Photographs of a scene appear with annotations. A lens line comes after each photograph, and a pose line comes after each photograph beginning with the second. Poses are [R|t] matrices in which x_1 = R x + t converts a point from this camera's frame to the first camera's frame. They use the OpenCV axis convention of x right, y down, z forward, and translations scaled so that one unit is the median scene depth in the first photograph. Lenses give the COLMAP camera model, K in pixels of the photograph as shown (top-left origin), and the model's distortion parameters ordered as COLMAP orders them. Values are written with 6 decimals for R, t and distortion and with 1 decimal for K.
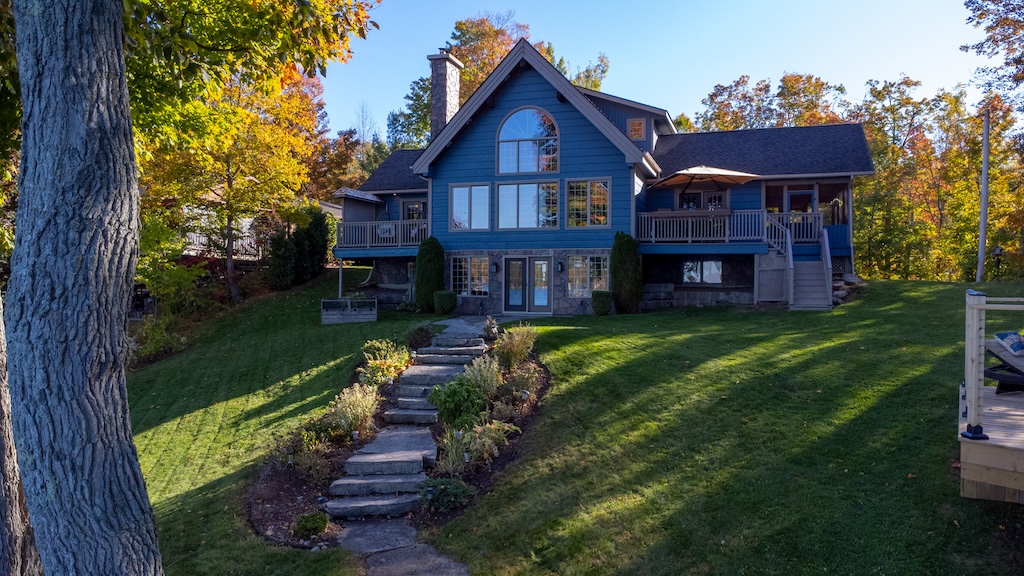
lens RADIAL K [[748.6, 0, 516.5], [0, 748.6, 296.5], [0, 0, 1]] dist [0.042092, -0.057961]
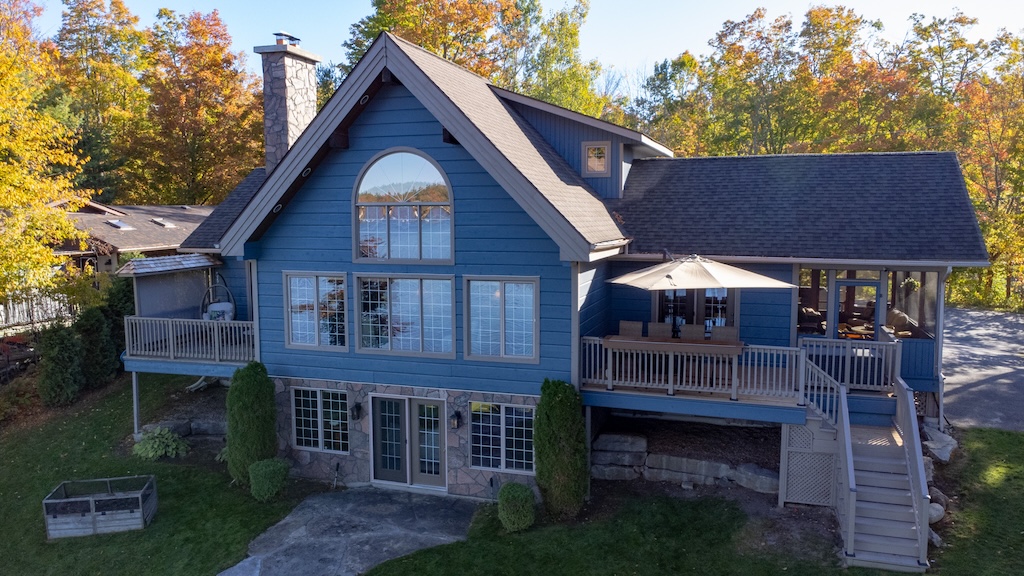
lens RADIAL K [[748.6, 0, 512.4], [0, 748.6, 303.4], [0, 0, 1]] dist [0.042092, -0.057961]
pose [[0.999929, -0.005556, -0.010547, 0.104146], [0.006733, 0.993346, 0.114971, -0.192589], [0.009838, -0.115034, 0.993313, 0.387689]]
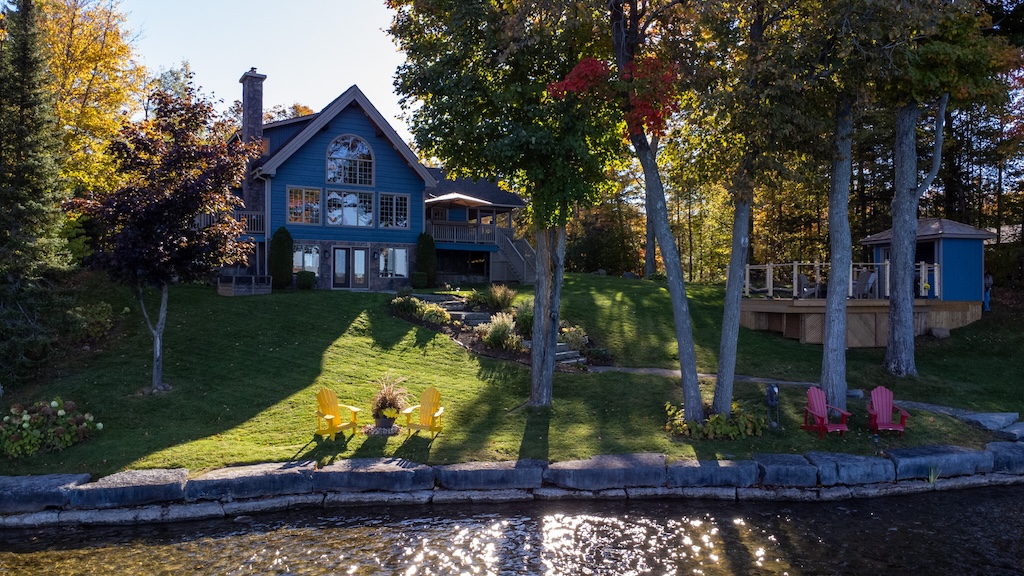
lens RADIAL K [[748.6, 0, 516.9], [0, 748.6, 291.1], [0, 0, 1]] dist [0.042092, -0.057961]
pose [[0.671831, 0.005409, 0.740685, -0.752811], [0.006825, 0.999886, -0.013493, 0.044971], [-0.740673, 0.014121, 0.671717, -0.115274]]
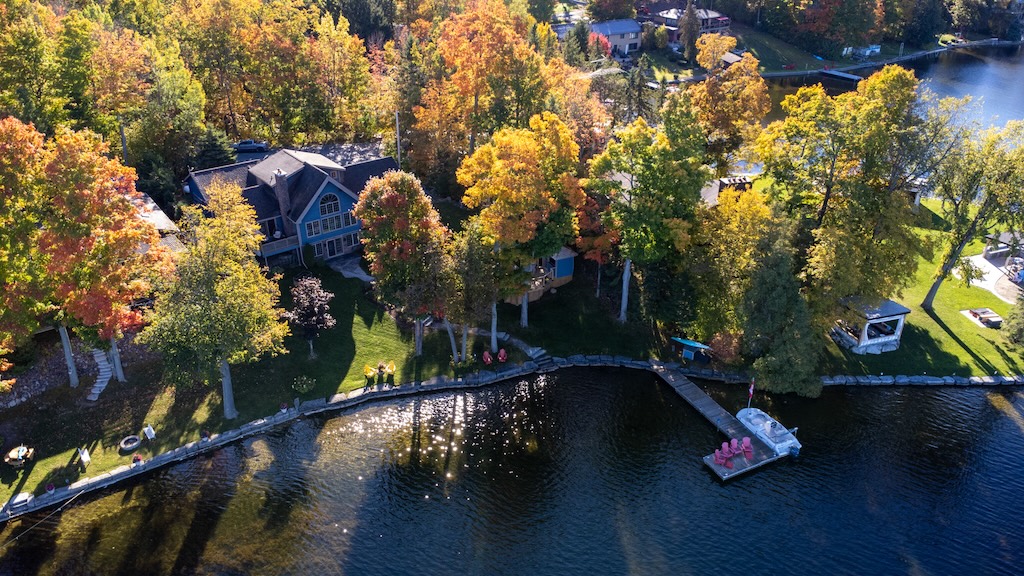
lens RADIAL K [[748.6, 0, 514.9], [0, 748.6, 281.8], [0, 0, 1]] dist [0.042092, -0.057961]
pose [[0.560328, -0.384378, 0.733680, -1.853513], [0.009829, 0.888821, 0.458150, -1.270134], [-0.828213, -0.249503, 0.501809, -1.185533]]
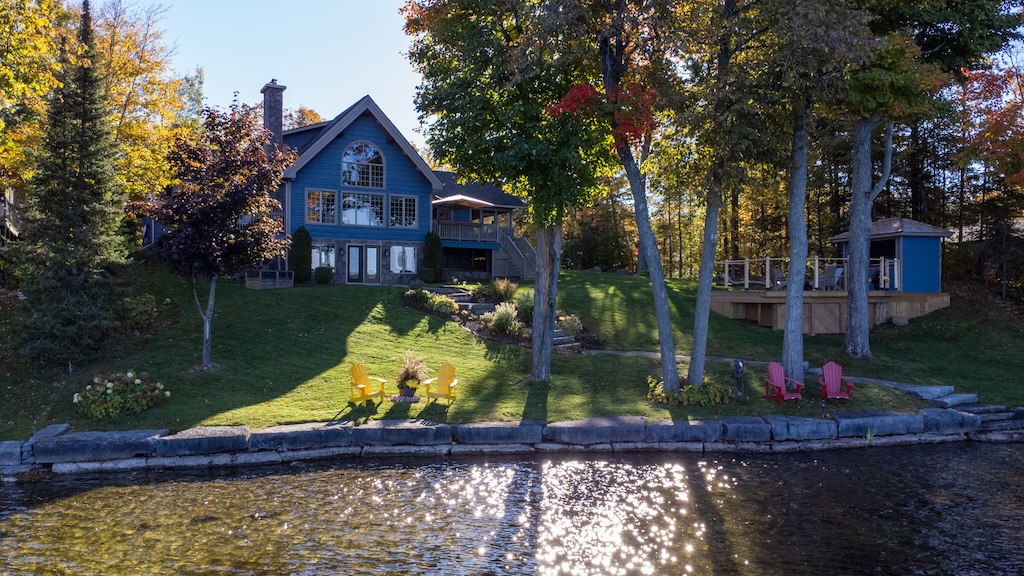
lens RADIAL K [[748.6, 0, 517.5], [0, 748.6, 291.4], [0, 0, 1]] dist [0.042092, -0.057961]
pose [[0.669473, 0.004976, 0.742819, -0.833796], [0.007530, 0.999881, -0.013485, 0.057055], [-0.742798, 0.014622, 0.669356, -0.182155]]
